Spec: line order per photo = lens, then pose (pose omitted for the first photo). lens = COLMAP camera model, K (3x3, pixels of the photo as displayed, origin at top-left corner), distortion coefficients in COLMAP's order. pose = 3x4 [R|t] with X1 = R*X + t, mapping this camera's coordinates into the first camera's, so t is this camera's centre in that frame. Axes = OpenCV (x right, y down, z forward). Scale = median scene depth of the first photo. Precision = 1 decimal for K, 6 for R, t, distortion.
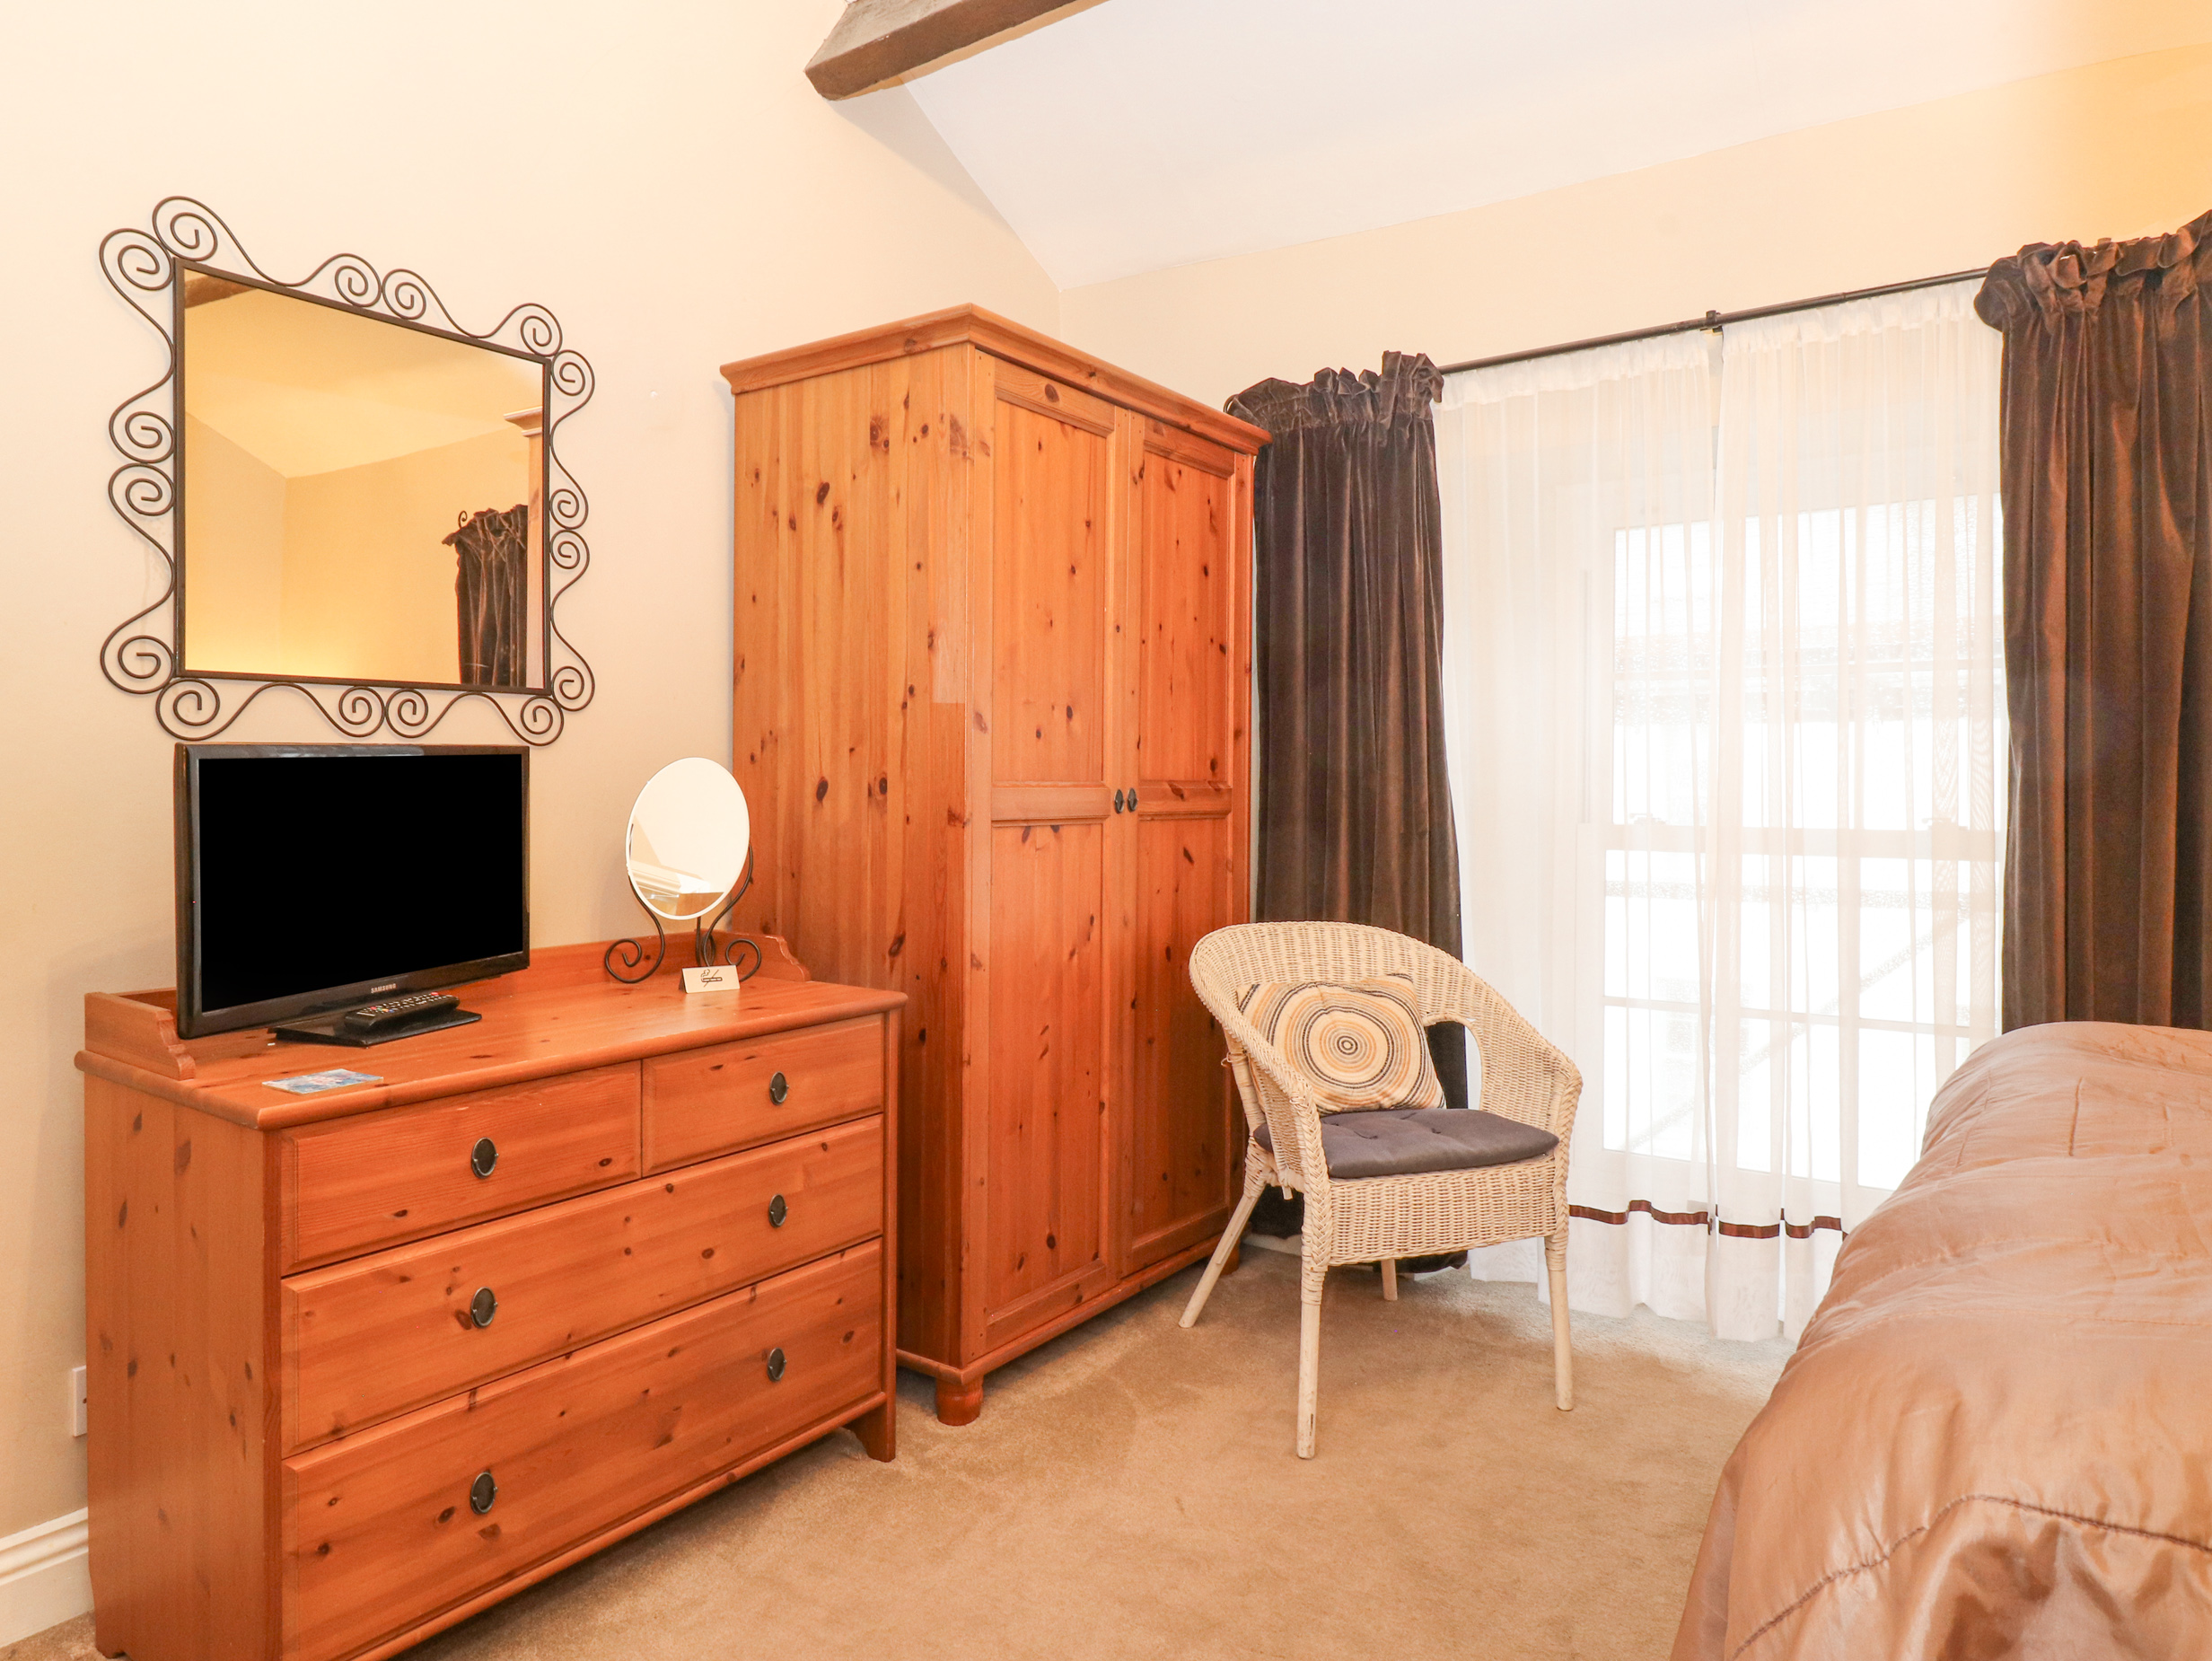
lens RADIAL K [[1351.2, 0, 1111.7], [0, 1351.2, 818.4], [0, 0, 1]] dist [0.003135, 0.000513]
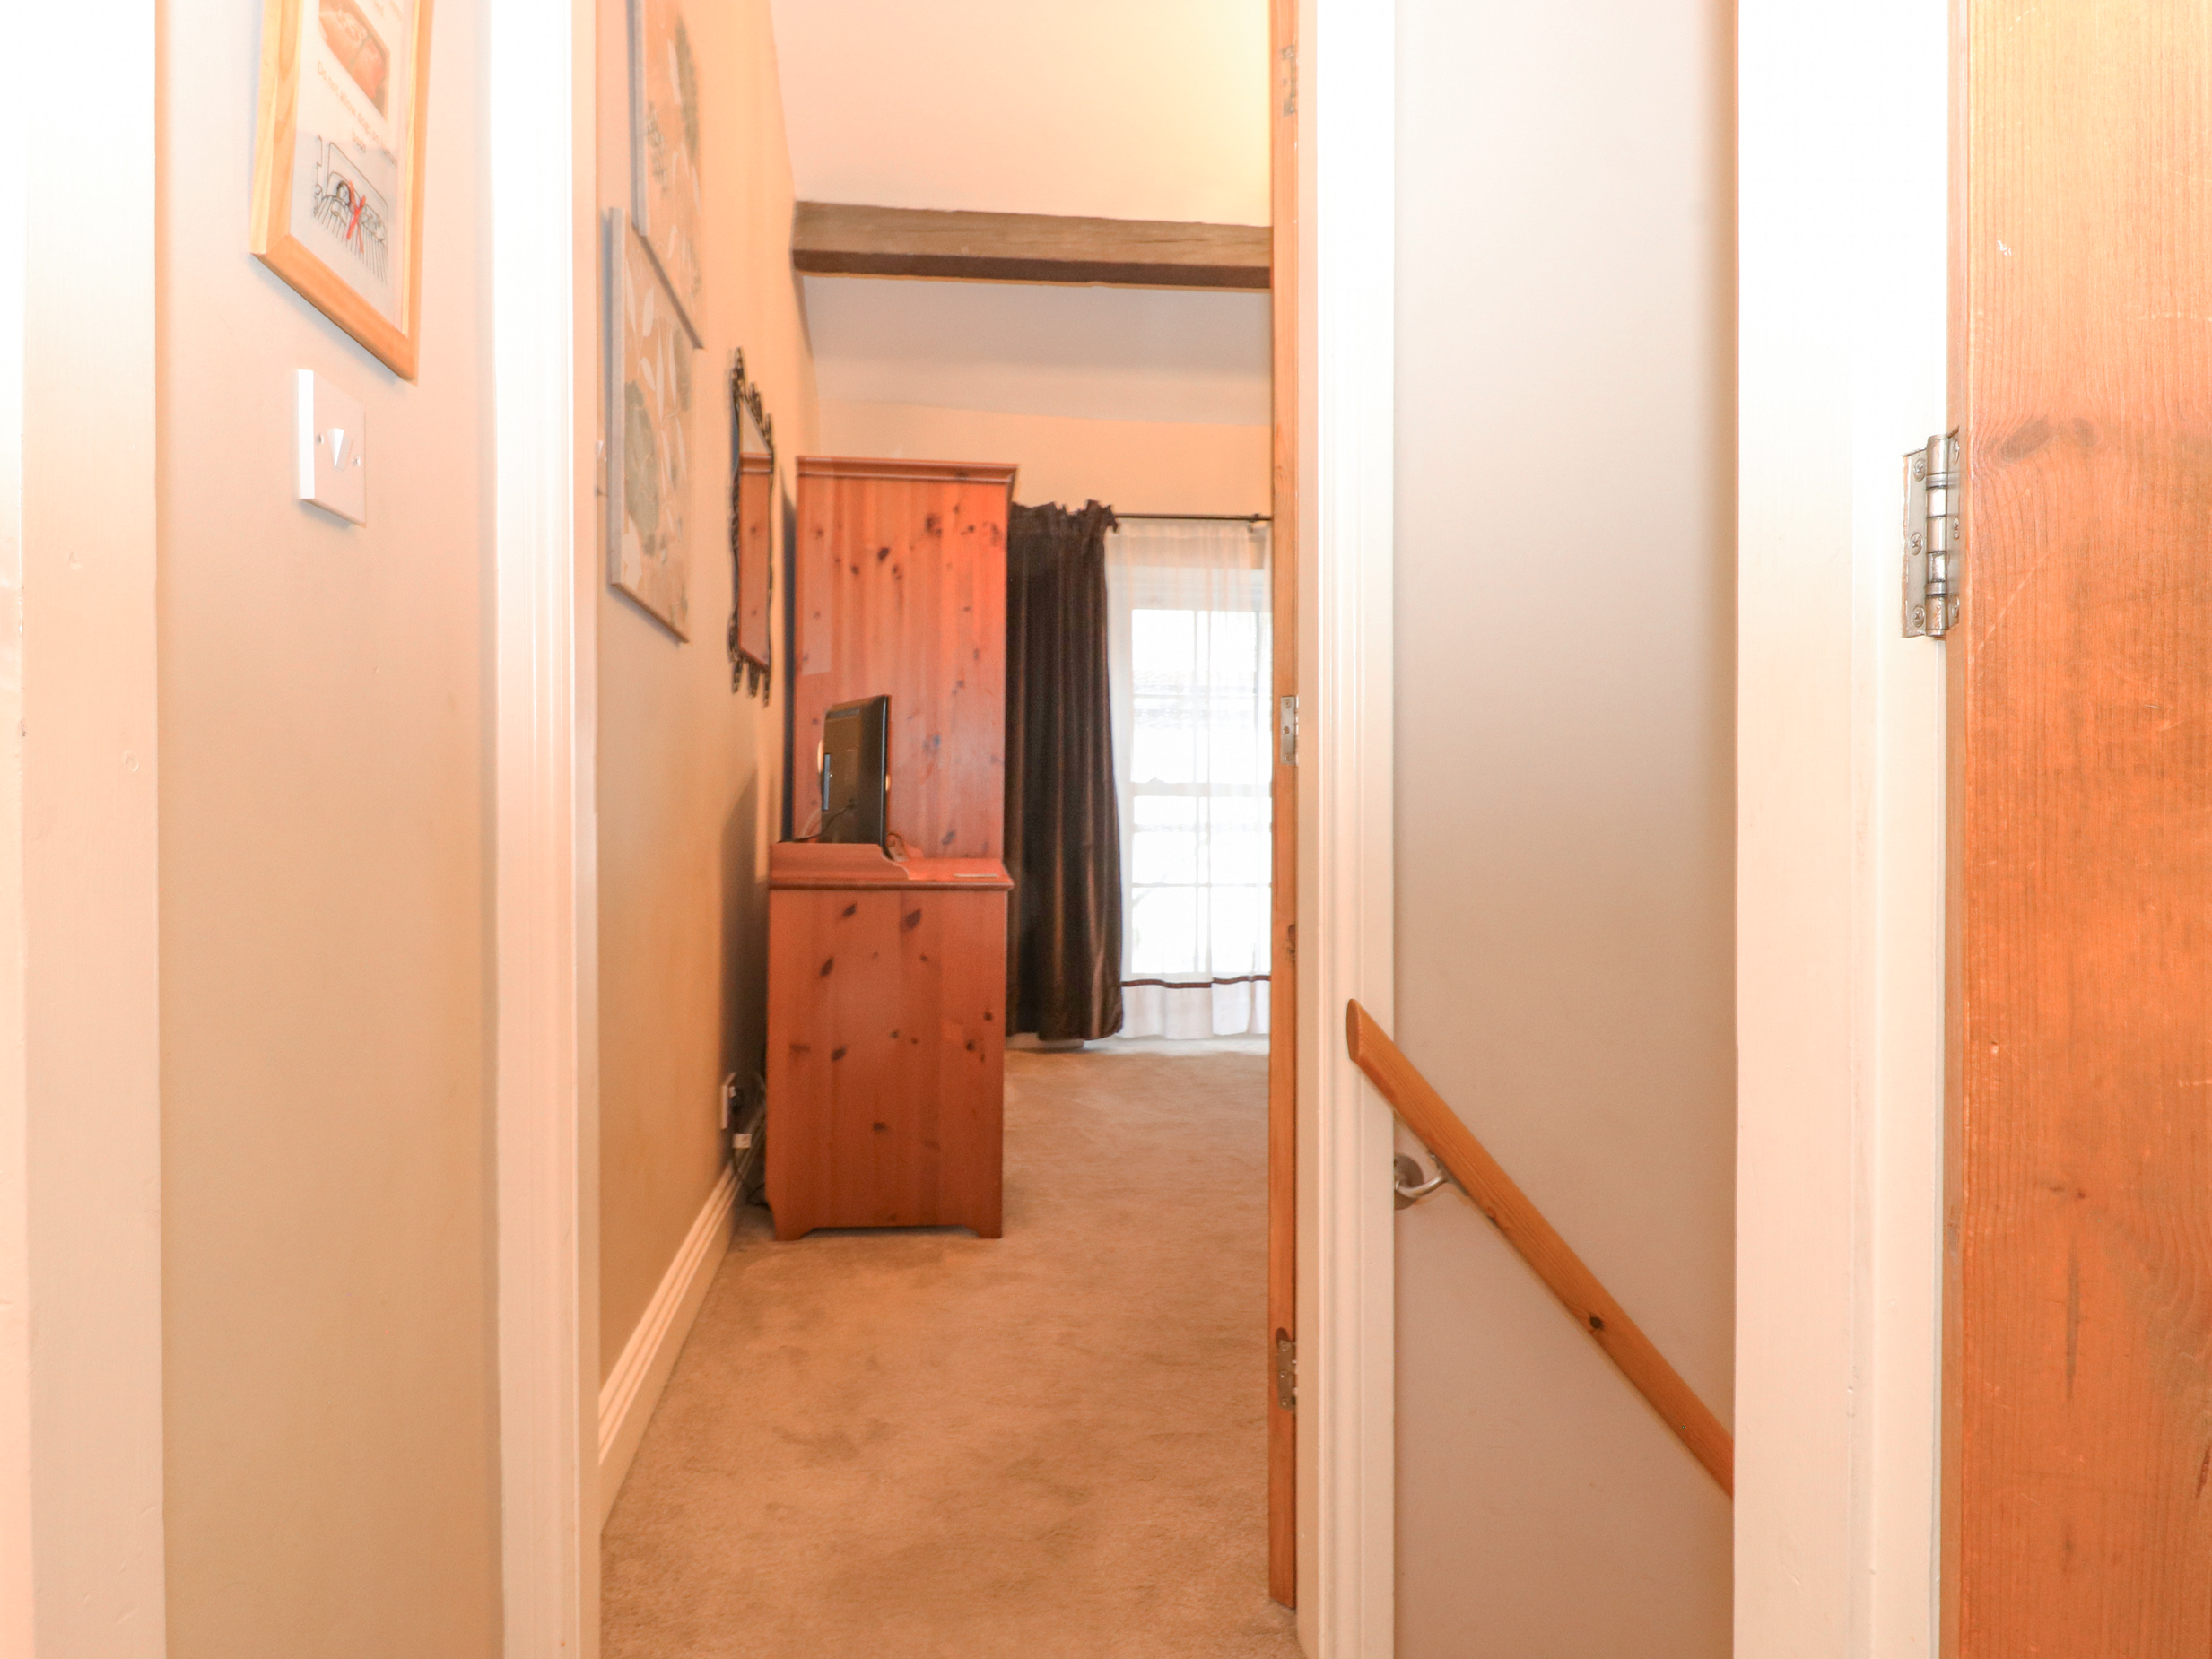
lens RADIAL K [[1350.9, 0, 1111.7], [0, 1350.9, 817.4], [0, 0, 1]] dist [0.003135, 0.000513]
pose [[0.755853, -0.007634, 0.654697, -1.053024], [0.012176, 0.999923, -0.002398, 0.072917], [-0.654628, 0.009784, 0.755888, -0.358685]]
